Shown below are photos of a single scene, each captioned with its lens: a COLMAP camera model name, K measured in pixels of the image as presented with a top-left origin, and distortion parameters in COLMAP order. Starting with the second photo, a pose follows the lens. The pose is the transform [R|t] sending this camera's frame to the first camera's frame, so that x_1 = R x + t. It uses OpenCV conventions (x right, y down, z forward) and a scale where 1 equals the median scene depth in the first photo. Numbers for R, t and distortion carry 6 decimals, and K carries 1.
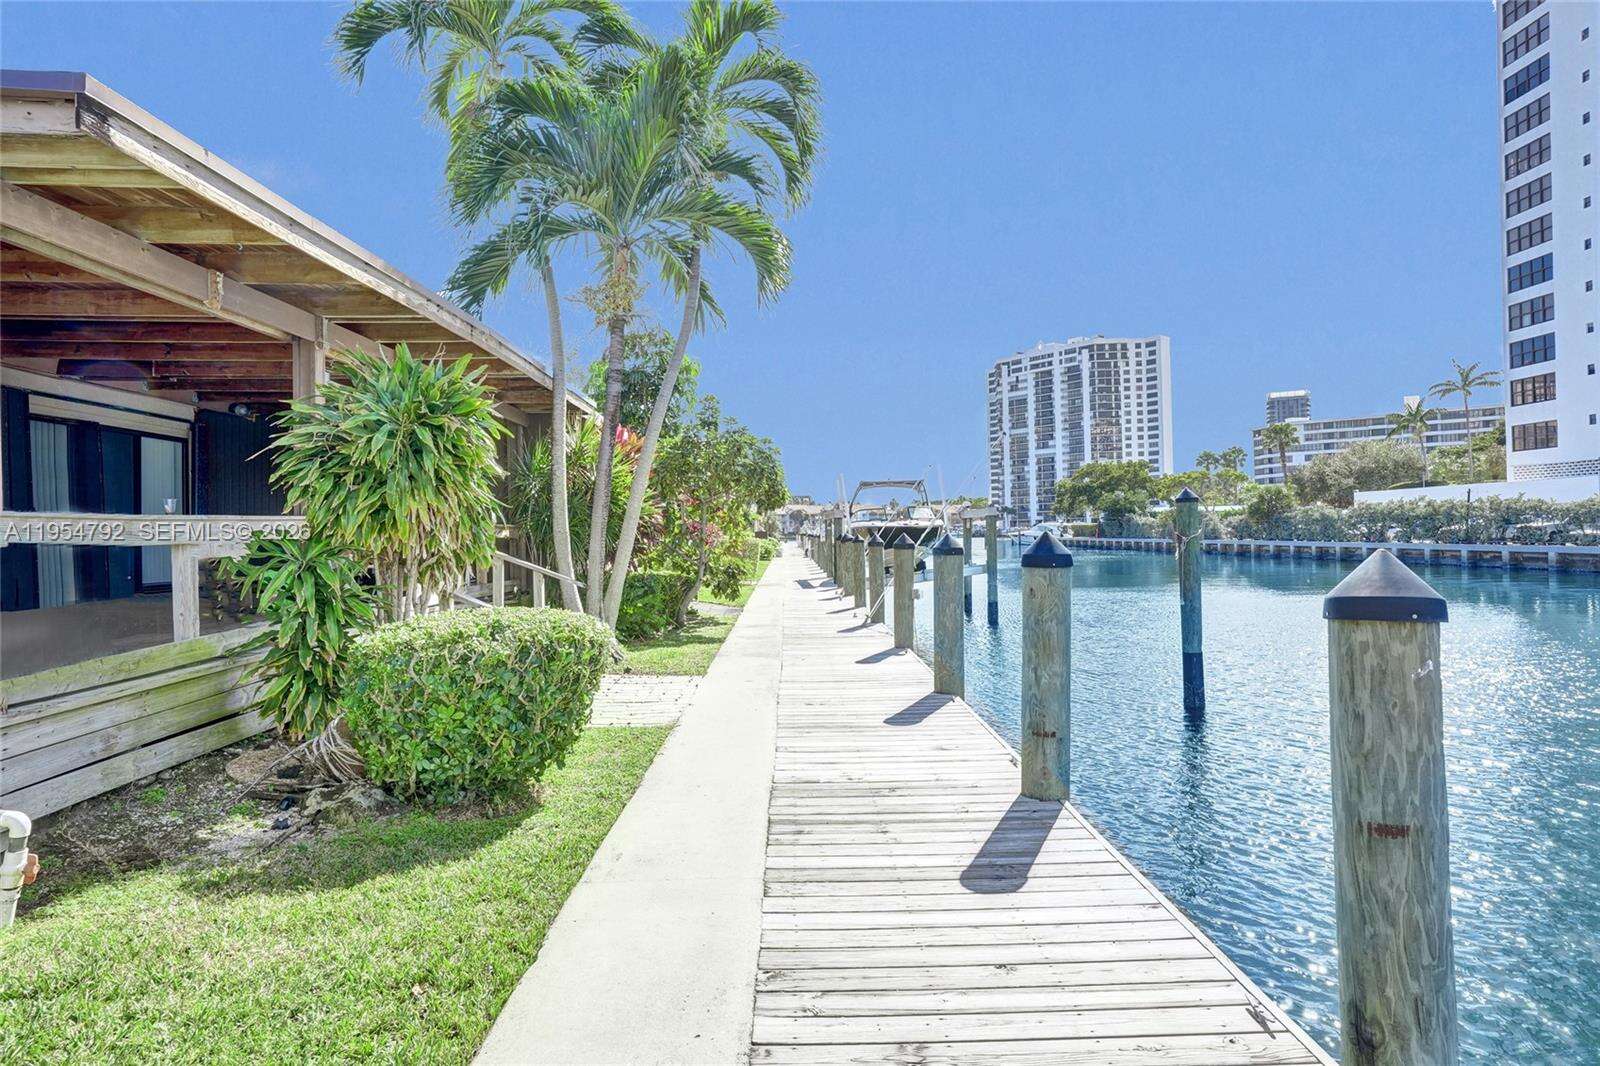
lens RADIAL K [[870.8, 0, 803.6], [0, 870.8, 527.8], [0, 0, 1]] dist [-0.013912, 0.009824]
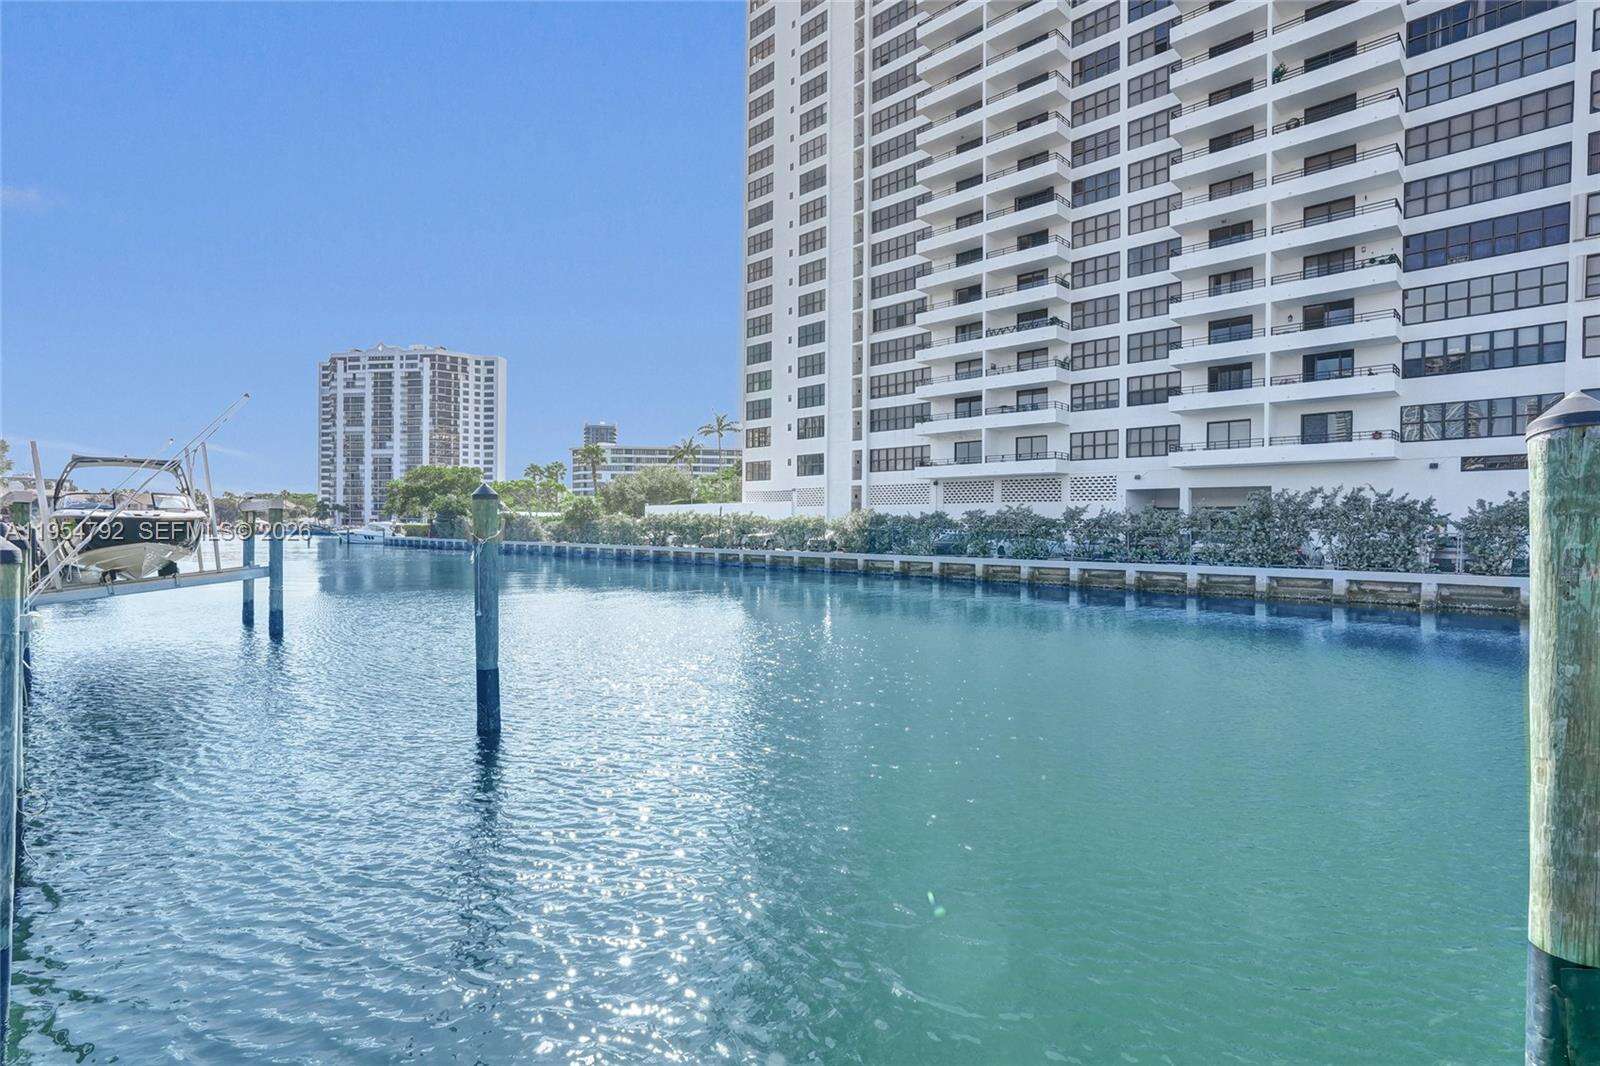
lens RADIAL K [[771.0, 0, 807.4], [0, 771.0, 536.0], [0, 0, 1]] dist [-0.029072, 0.012206]
pose [[0.713821, 0.021149, 0.700009, 0.030917], [-0.026338, 0.999648, -0.003344, 0.000294], [-0.699833, -0.016050, 0.714126, 0.050888]]
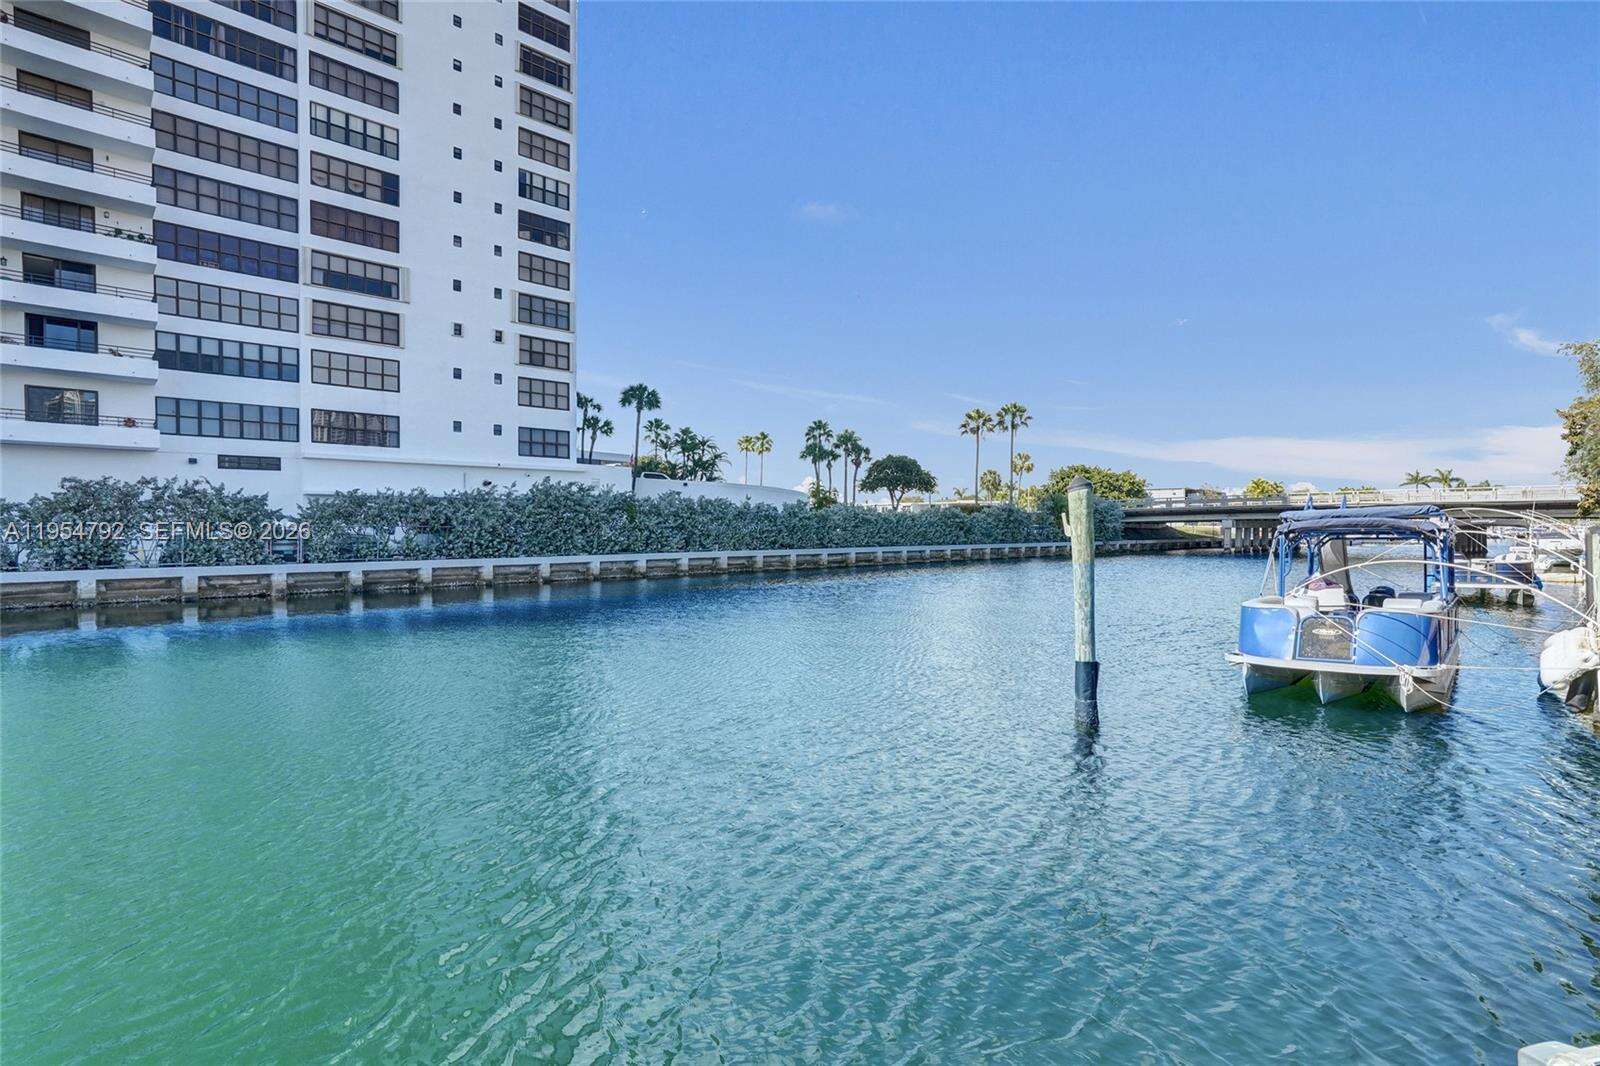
lens RADIAL K [[771.0, 0, 801.6], [0, 771.0, 542.4], [0, 0, 1]] dist [-0.029072, 0.012206]
pose [[-0.687683, 0.008849, 0.725958, 0.026671], [0.014629, 0.999892, 0.001670, 0.001280], [-0.725864, 0.011768, -0.687738, 0.189052]]
